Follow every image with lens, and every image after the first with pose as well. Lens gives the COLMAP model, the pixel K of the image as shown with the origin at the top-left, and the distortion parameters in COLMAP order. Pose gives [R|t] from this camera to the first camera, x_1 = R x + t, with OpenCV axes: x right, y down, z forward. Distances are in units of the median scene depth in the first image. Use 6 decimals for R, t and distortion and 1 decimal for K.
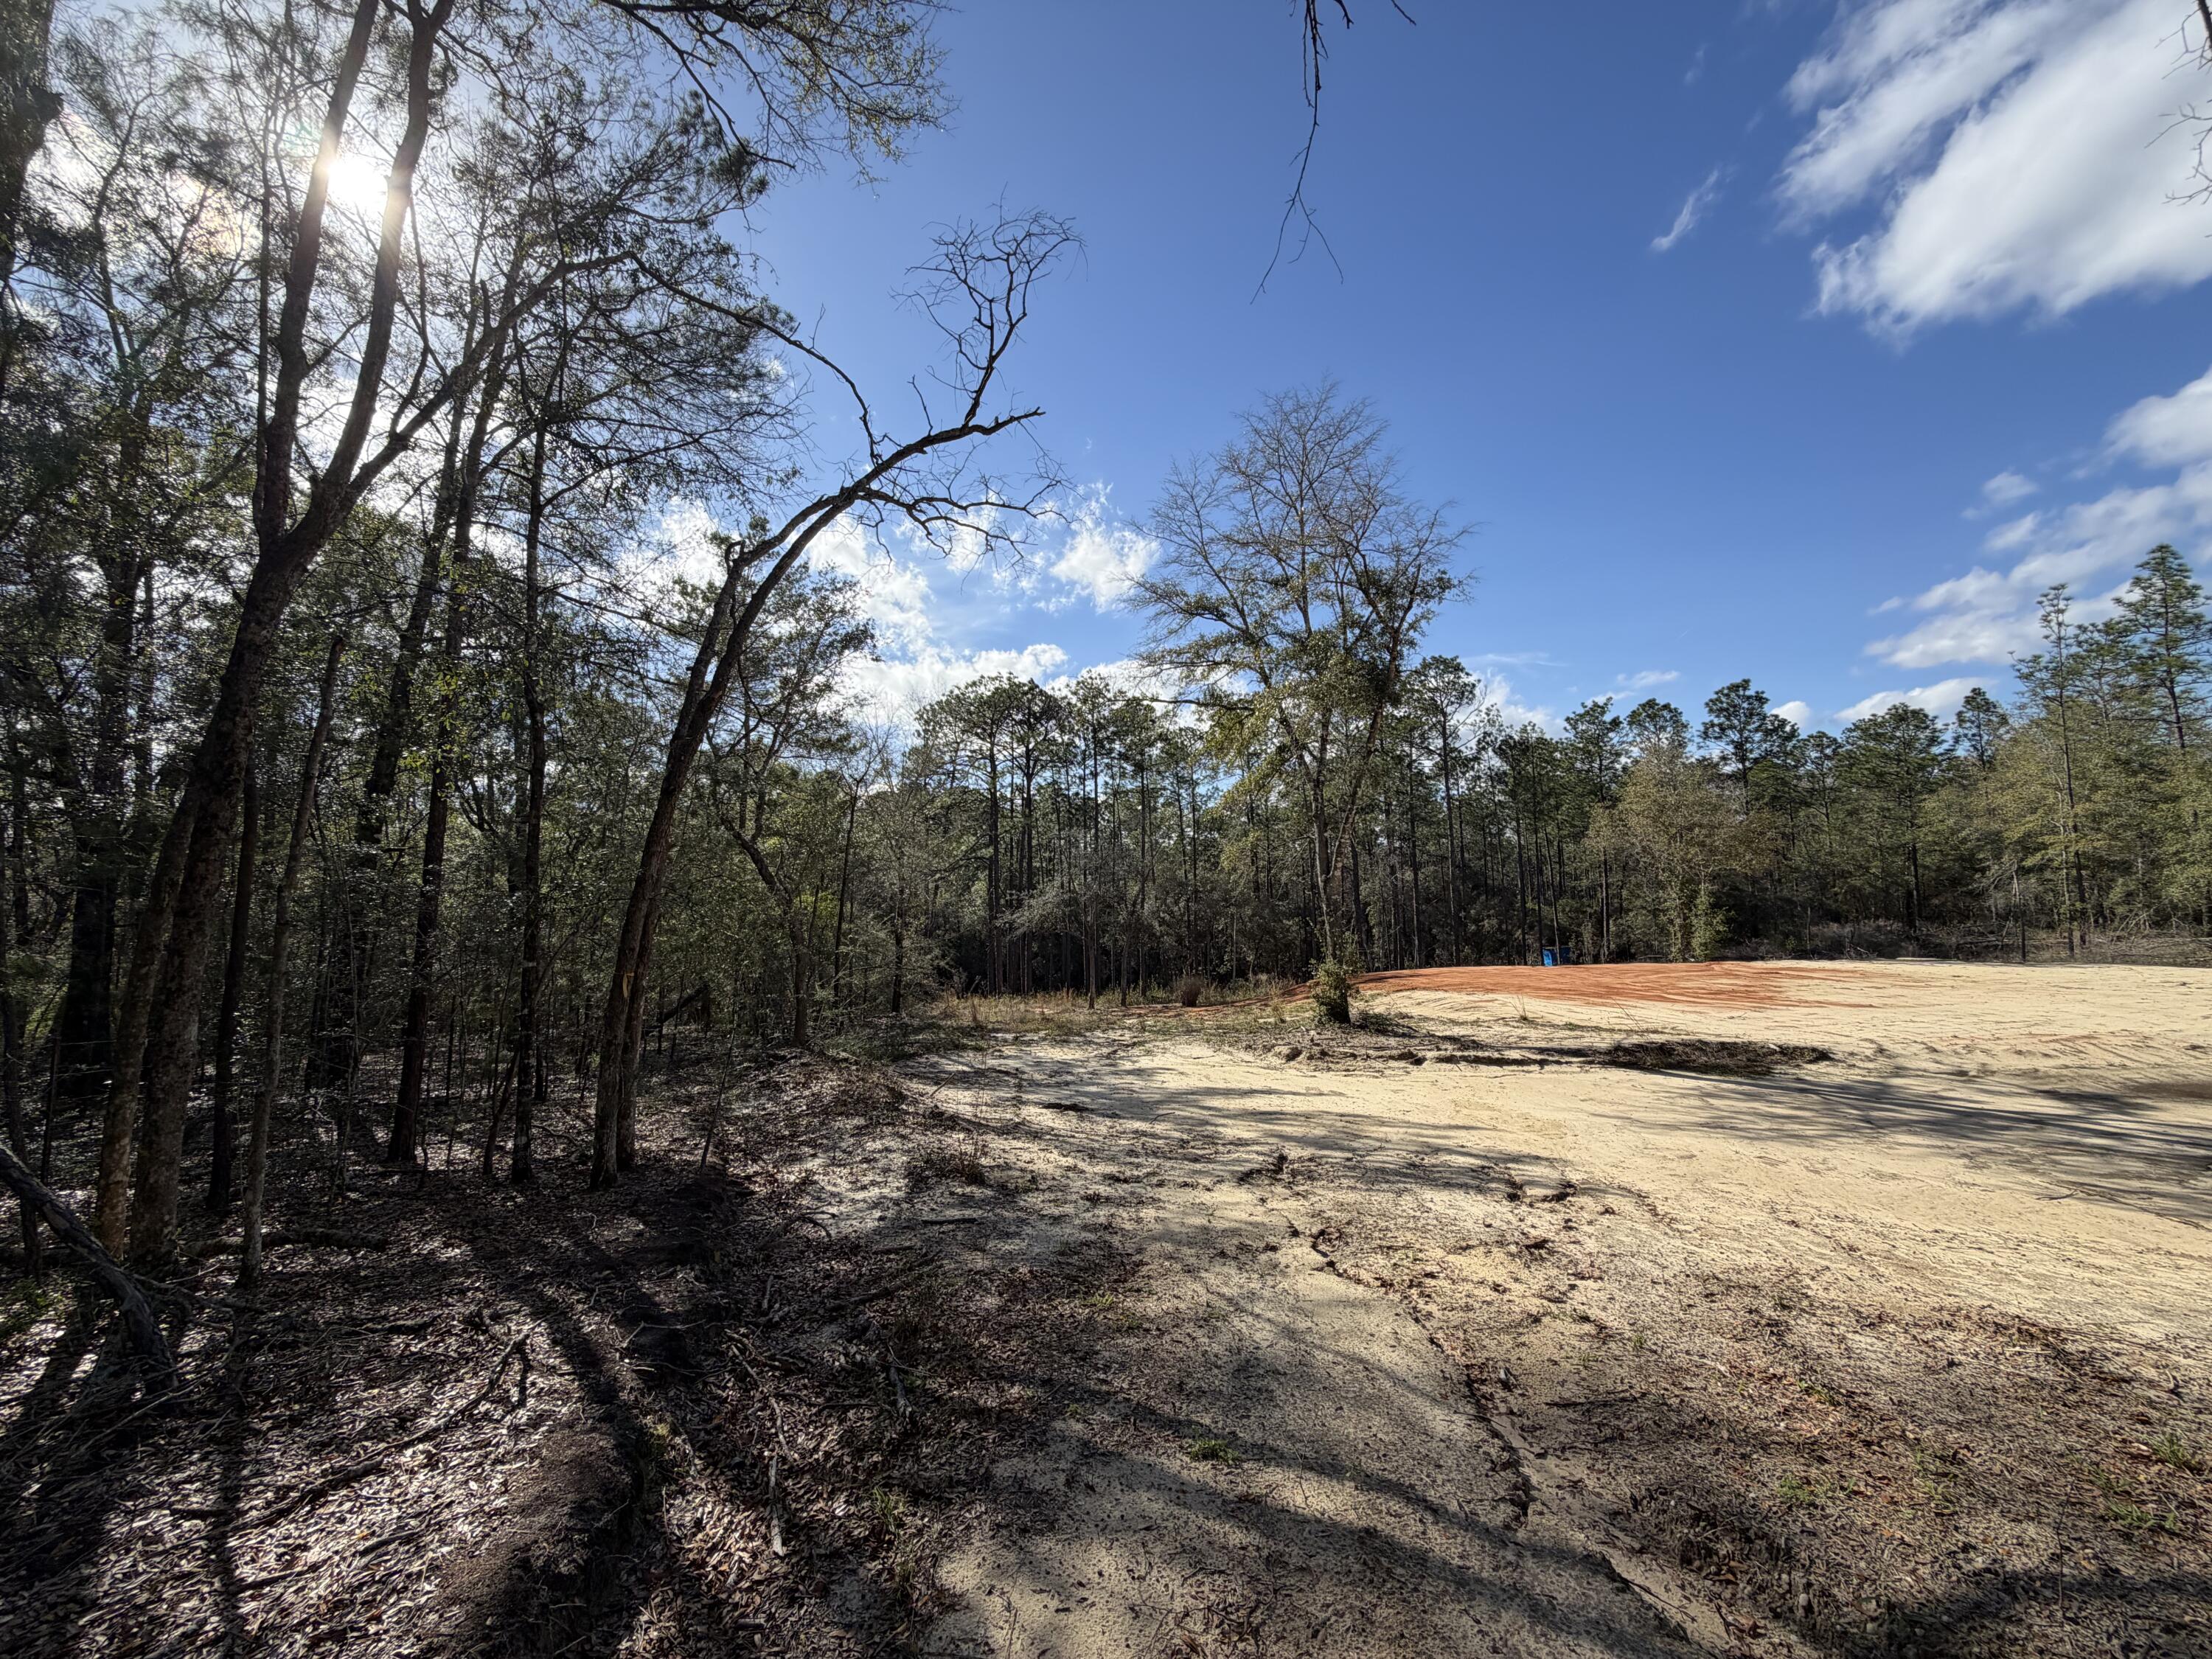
lens RADIAL K [[876.8, 0, 1106.0], [0, 876.8, 829.5], [0, 0, 1]] dist [-0.001132, 0.000501]
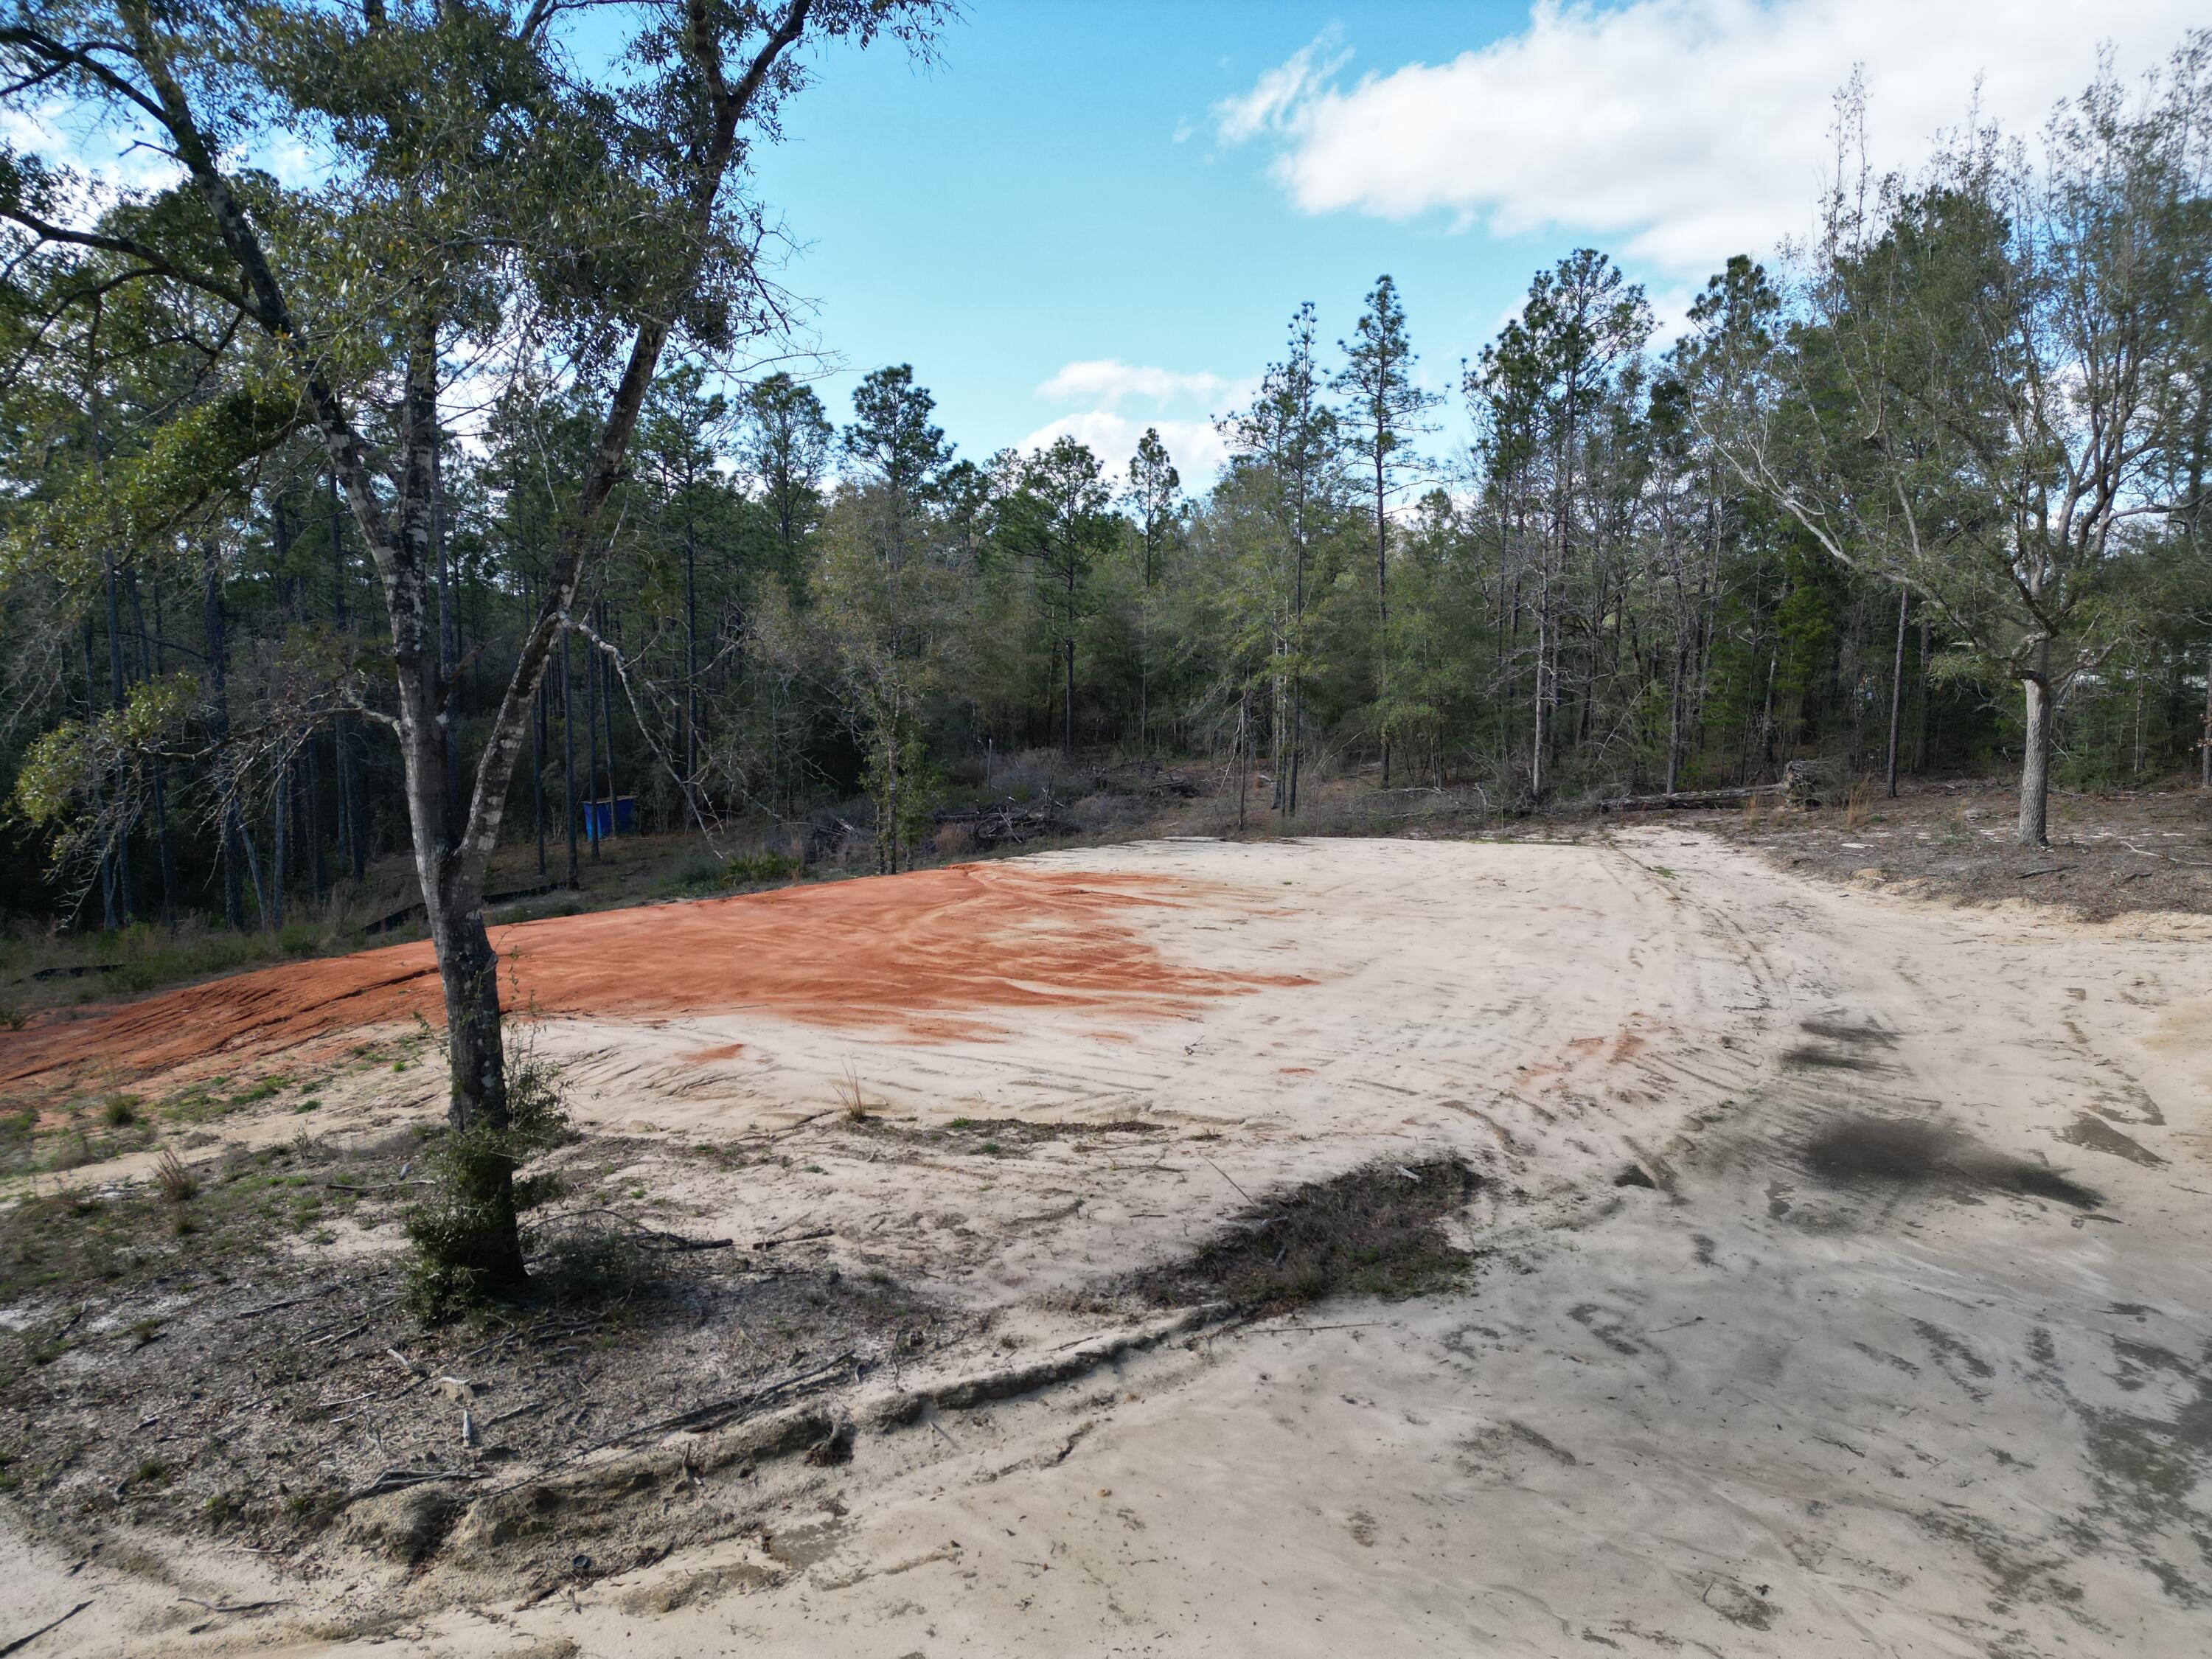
lens RADIAL K [[1529.4, 0, 1098.8], [0, 1529.4, 832.7], [0, 0, 1]] dist [0.083535, -0.075392]
pose [[0.679551, -0.062187, 0.730988, -0.000295], [-0.068927, 0.986581, 0.148007, -0.054057], [-0.730383, -0.150963, 0.666146, 0.452908]]
